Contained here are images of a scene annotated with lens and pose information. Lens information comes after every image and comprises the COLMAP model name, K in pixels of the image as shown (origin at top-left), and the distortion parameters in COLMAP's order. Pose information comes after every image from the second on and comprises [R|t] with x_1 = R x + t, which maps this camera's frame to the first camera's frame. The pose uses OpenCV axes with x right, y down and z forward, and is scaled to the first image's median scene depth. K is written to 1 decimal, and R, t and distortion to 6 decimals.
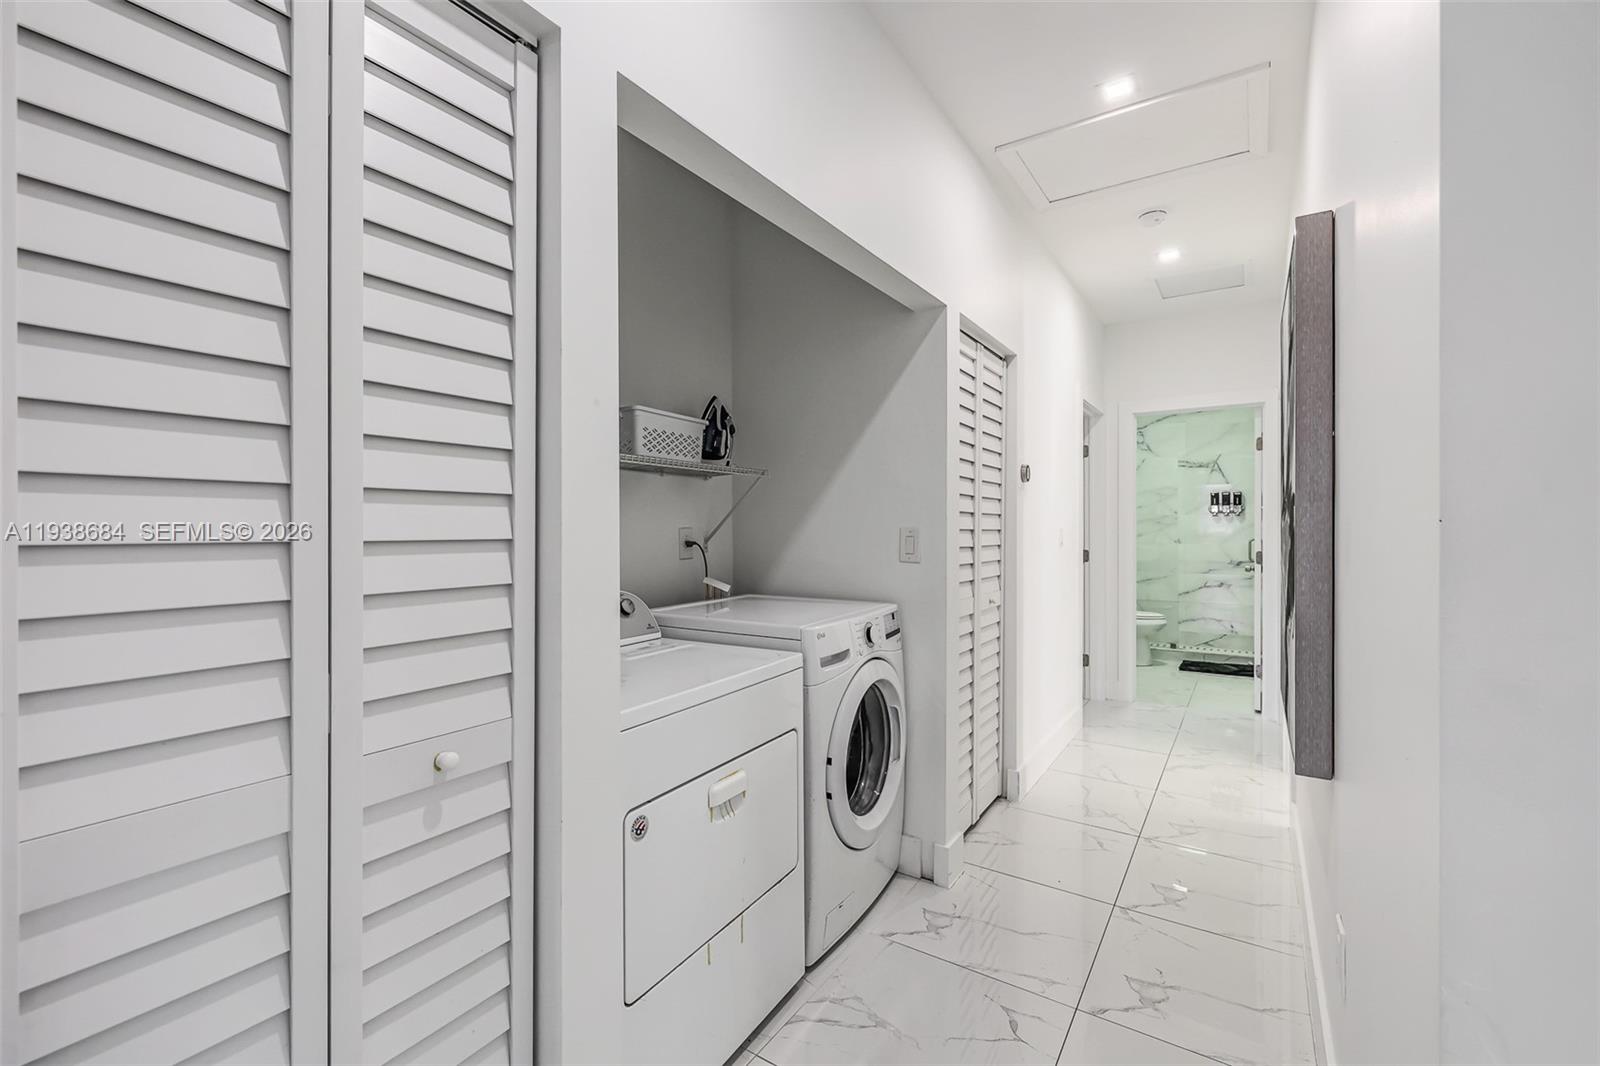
lens RADIAL K [[687.5, 0, 792.7], [0, 687.5, 531.0], [0, 0, 1]] dist [0.011349, 0.001236]
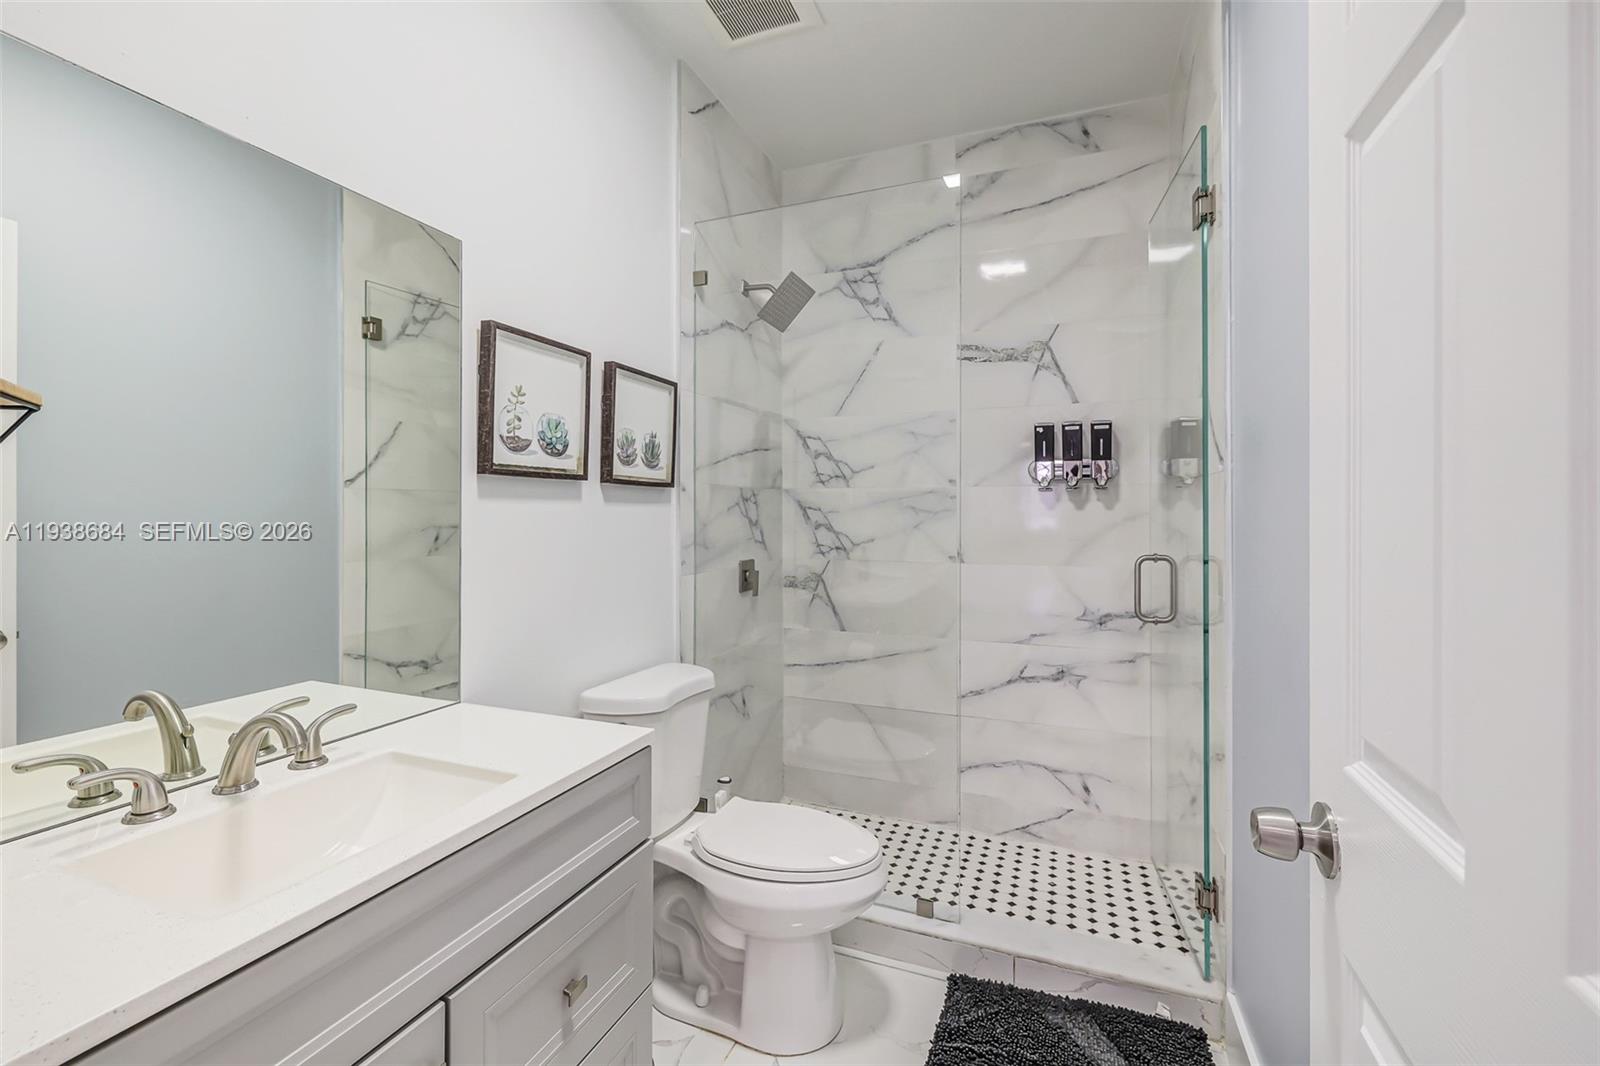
lens RADIAL K [[687.5, 0, 808.7], [0, 687.5, 521.8], [0, 0, 1]] dist [0.011349, 0.001236]
pose [[0.976558, -0.000971, 0.215253, 0.406899], [0.001822, 0.999991, -0.003754, -0.003592], [-0.215248, 0.004059, 0.976551, 0.664410]]
